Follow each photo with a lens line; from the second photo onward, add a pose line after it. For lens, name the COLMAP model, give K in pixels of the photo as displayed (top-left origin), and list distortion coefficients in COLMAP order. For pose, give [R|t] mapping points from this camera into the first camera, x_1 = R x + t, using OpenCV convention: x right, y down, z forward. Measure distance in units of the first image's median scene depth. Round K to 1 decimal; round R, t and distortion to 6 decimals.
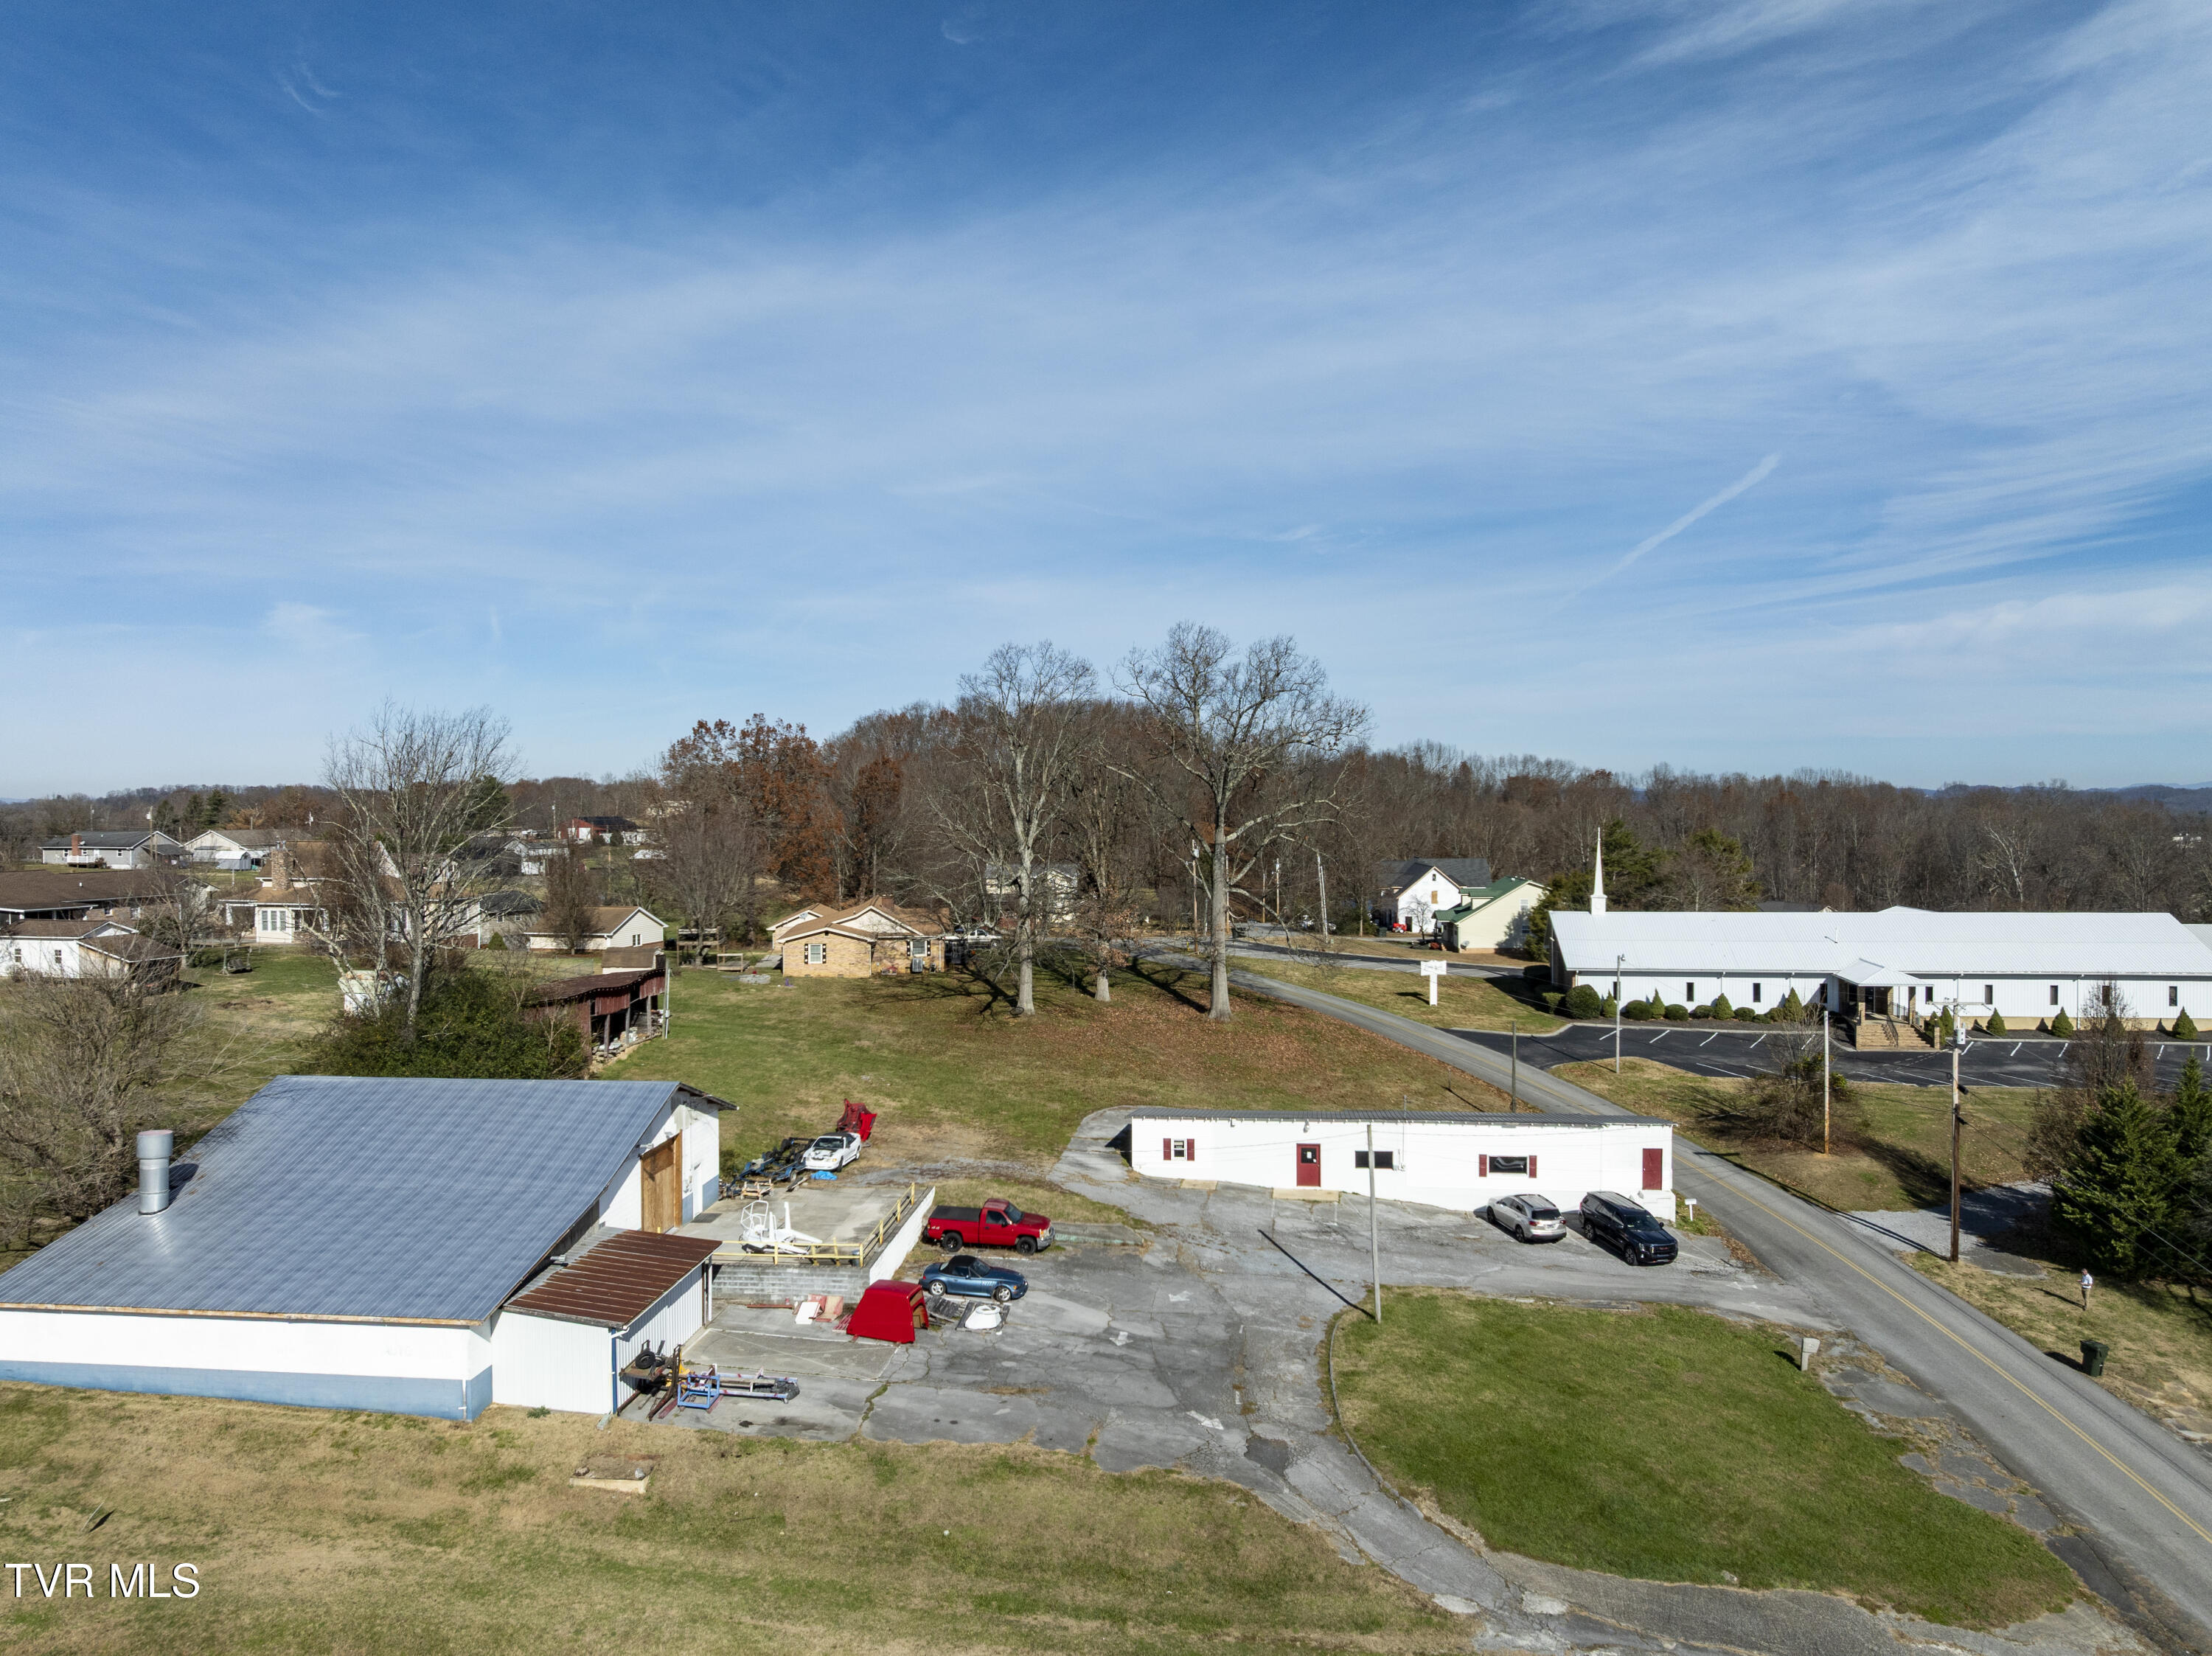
lens RADIAL K [[1560.9, 0, 1124.3], [0, 1560.9, 825.3], [0, 0, 1]] dist [-0.037289, 0.001376]
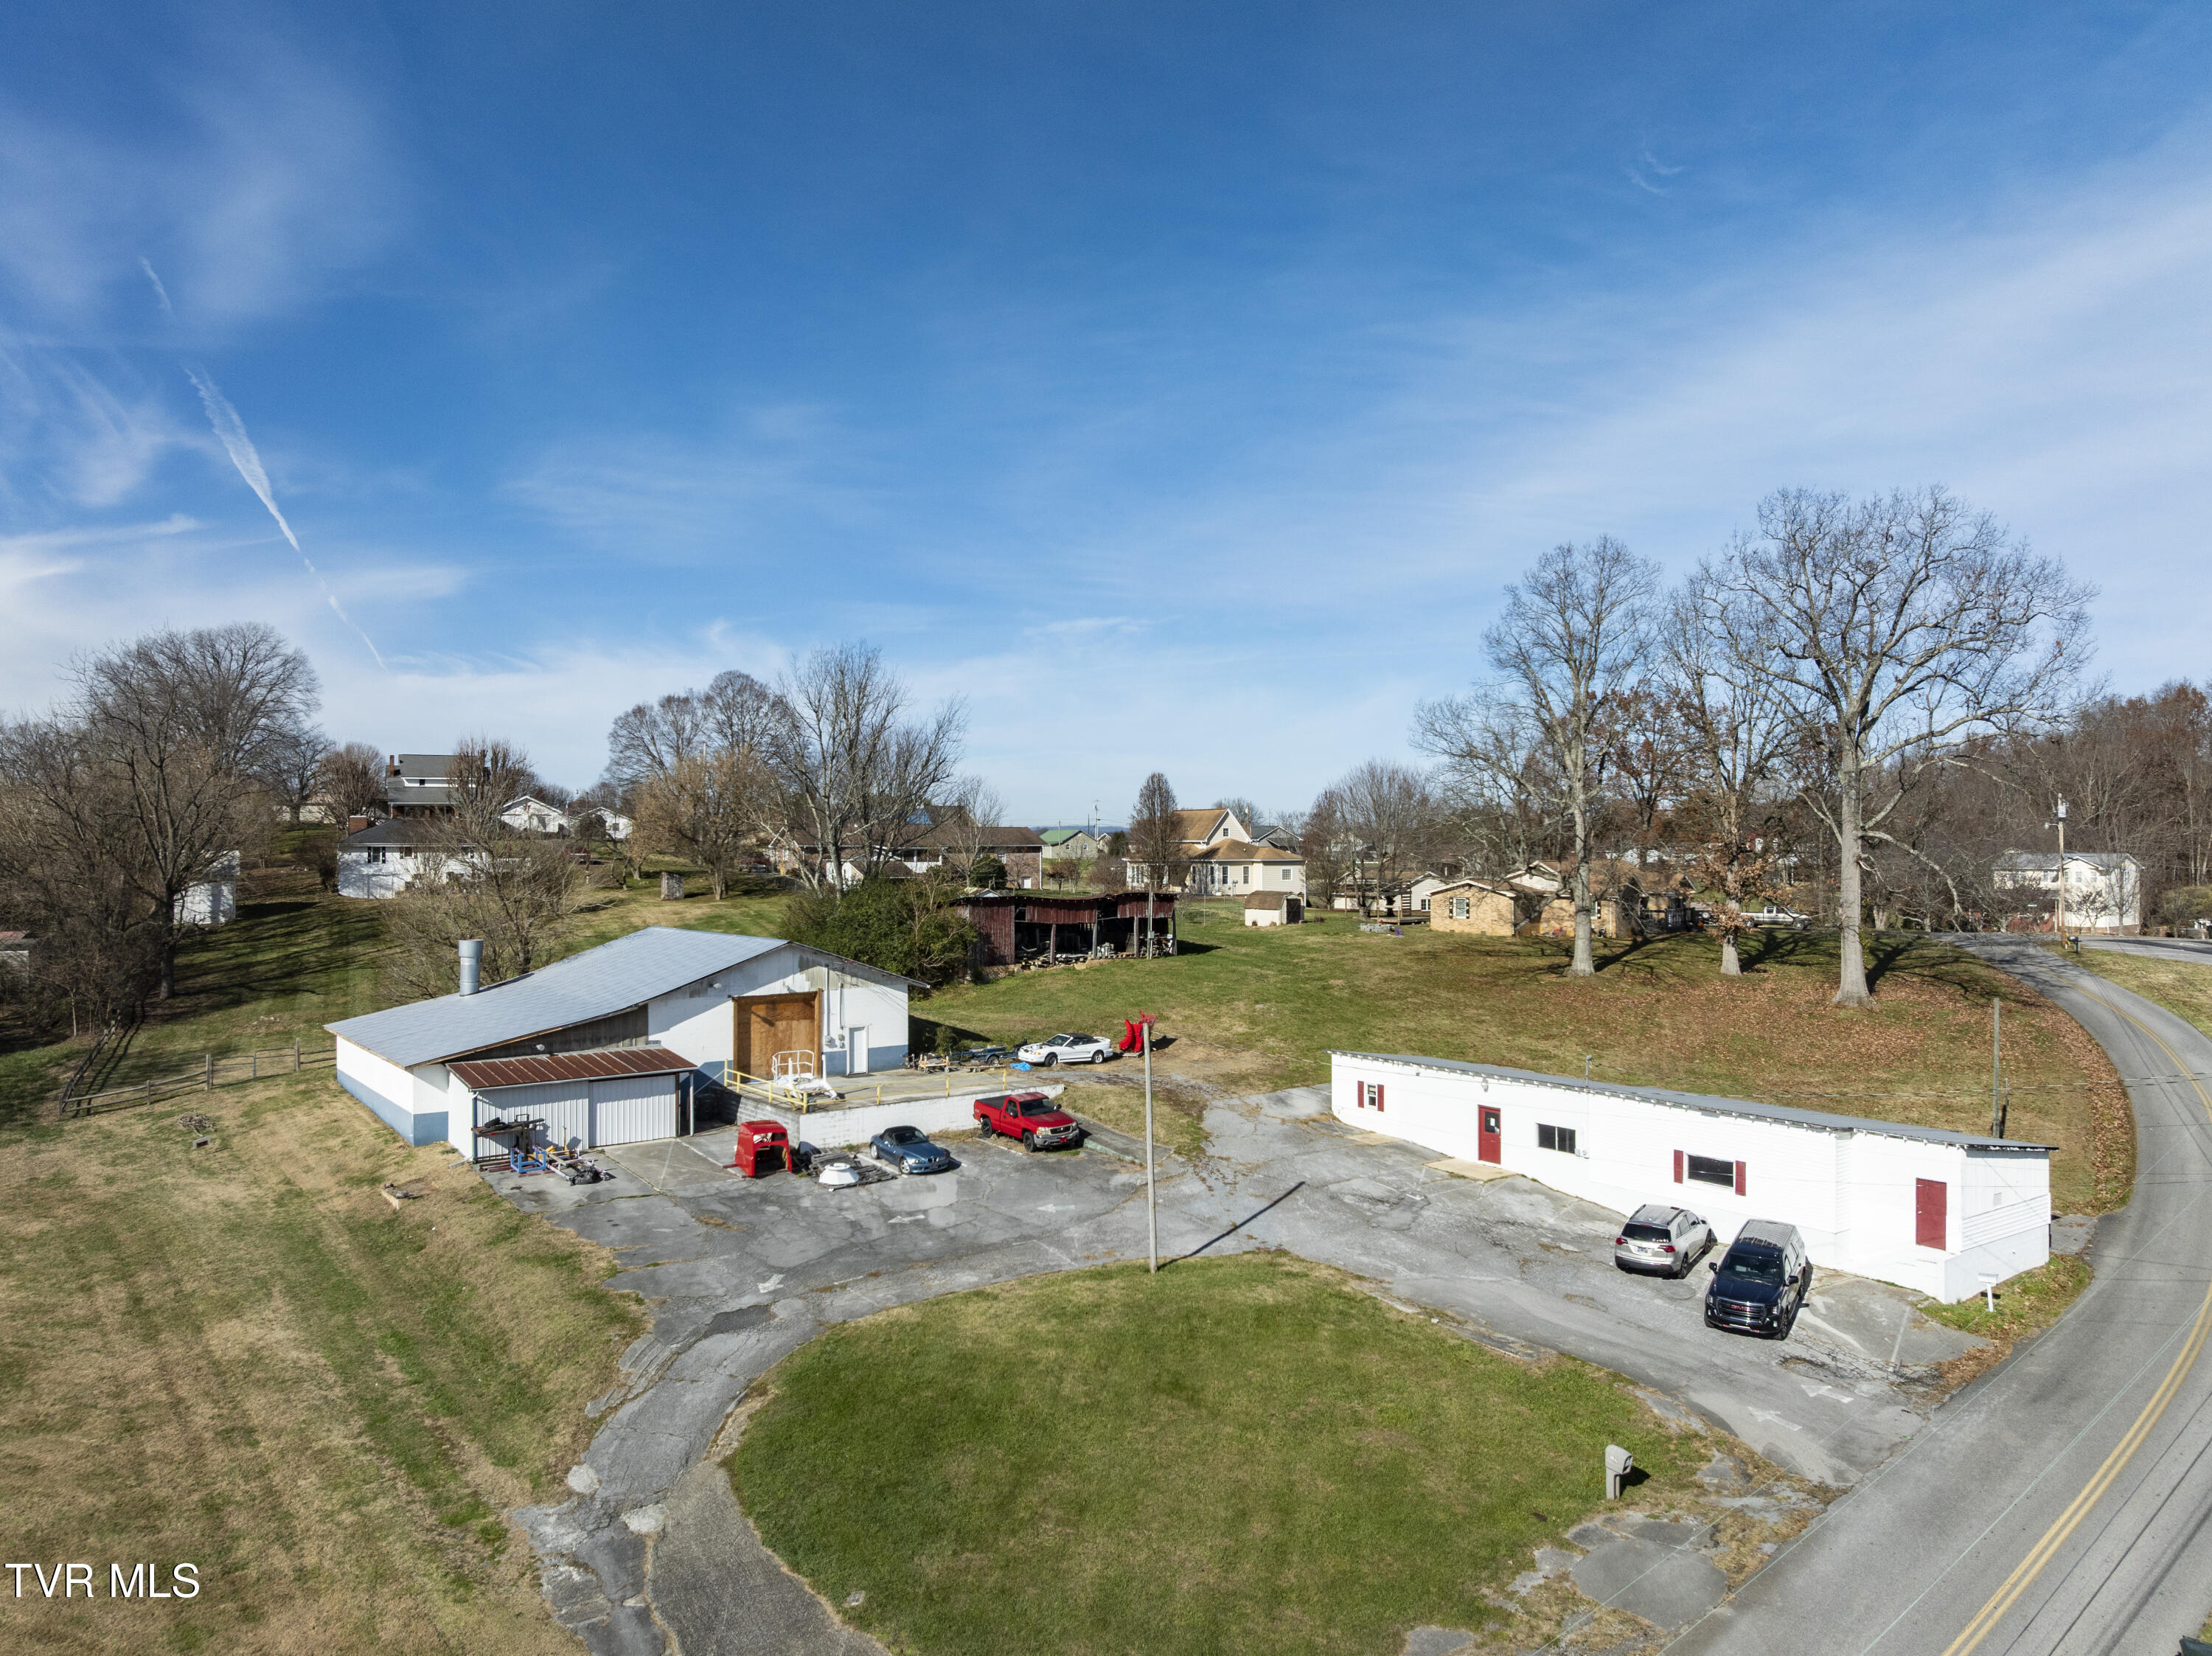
lens RADIAL K [[1561.2, 0, 1116.9], [0, 1561.2, 771.5], [0, 0, 1]] dist [-0.037515, -0.001239]
pose [[0.662808, -0.033409, -0.748044, 0.608461], [-0.009480, 0.998550, -0.052997, 0.084365], [0.748730, 0.042218, 0.661530, 0.357566]]
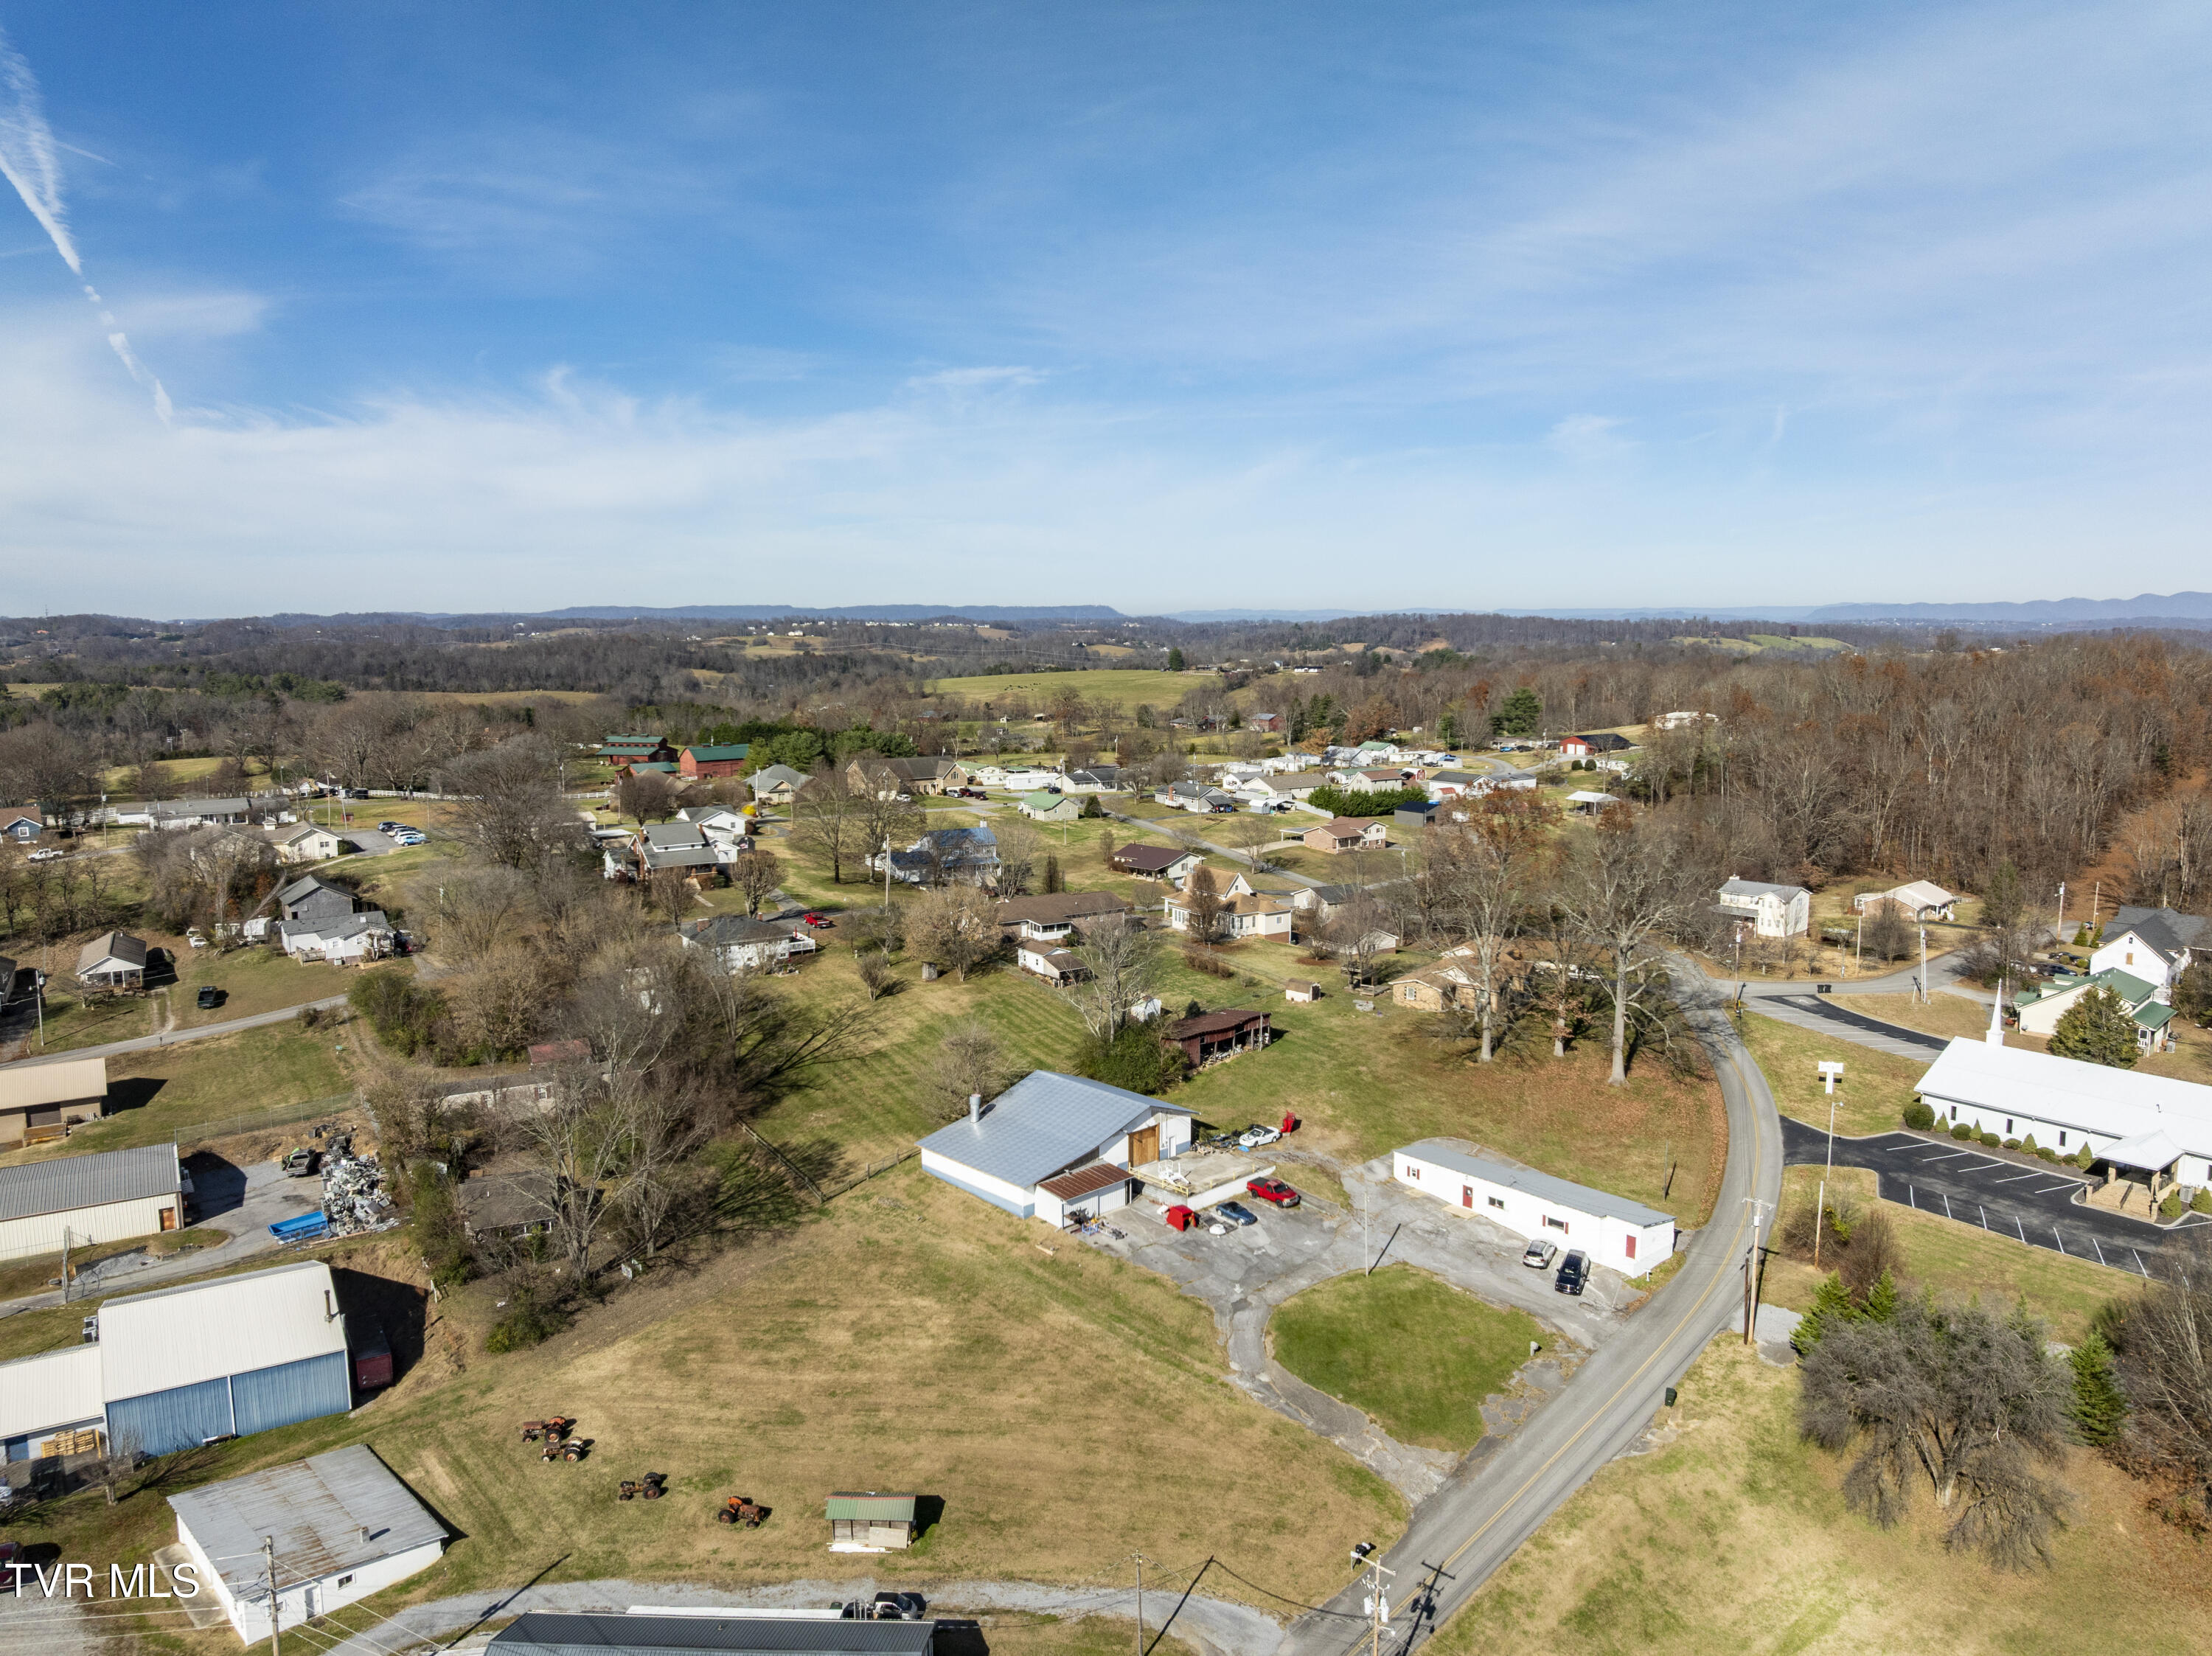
lens RADIAL K [[1556.2, 0, 1117.7], [0, 1556.2, 815.9], [0, 0, 1]] dist [-0.035226, 0.003074]
pose [[0.742731, 0.084408, -0.664249, 1.075584], [-0.007893, 0.993058, 0.117364, -0.490384], [0.669544, -0.081927, 0.738241, -0.690549]]
